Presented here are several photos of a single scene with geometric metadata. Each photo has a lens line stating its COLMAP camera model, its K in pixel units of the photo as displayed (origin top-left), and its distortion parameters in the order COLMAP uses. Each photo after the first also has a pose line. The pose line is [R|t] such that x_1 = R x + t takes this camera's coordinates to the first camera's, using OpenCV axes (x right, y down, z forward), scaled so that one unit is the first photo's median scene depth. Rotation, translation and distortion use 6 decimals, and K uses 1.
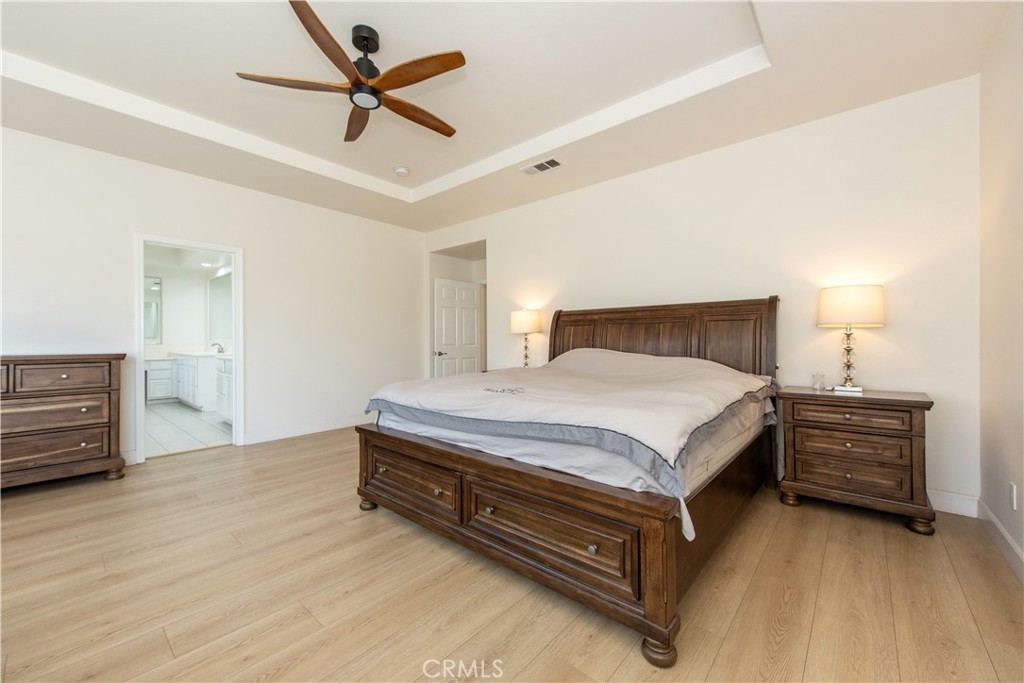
lens RADIAL K [[403.5, 0, 513.3], [0, 403.5, 341.8], [0, 0, 1]] dist [0.008930, -0.000670]
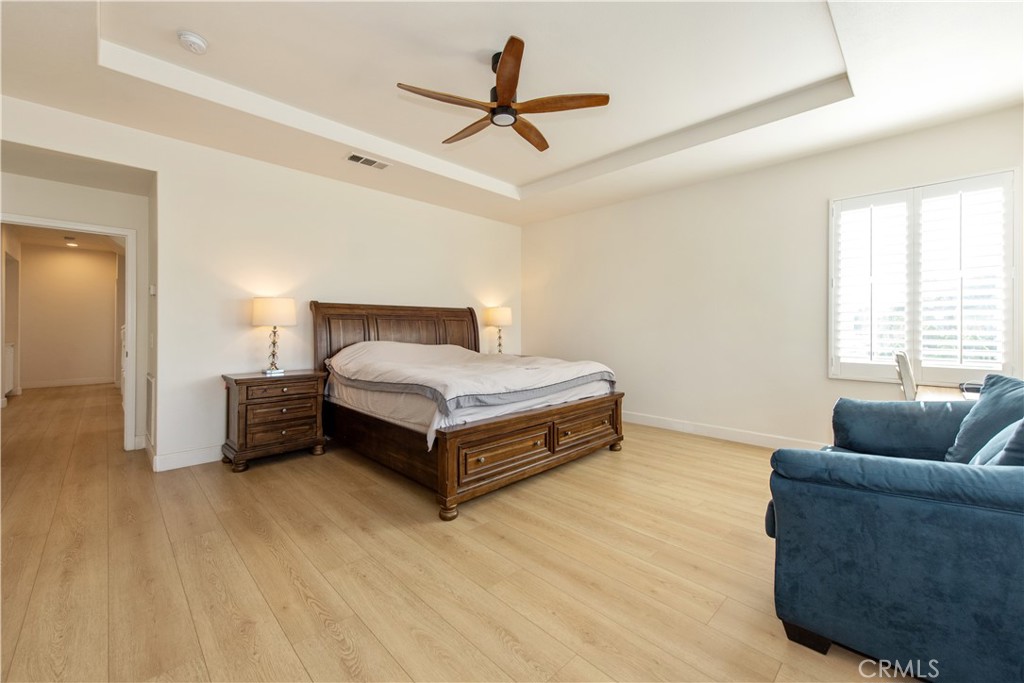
lens RADIAL K [[403.5, 0, 526.2], [0, 403.5, 328.6], [0, 0, 1]] dist [0.008930, -0.000670]
pose [[0.055560, 0.003036, 0.998451, -1.141876], [0.002179, 0.999993, -0.003162, -0.016177], [-0.998453, 0.002351, 0.055553, 0.689050]]
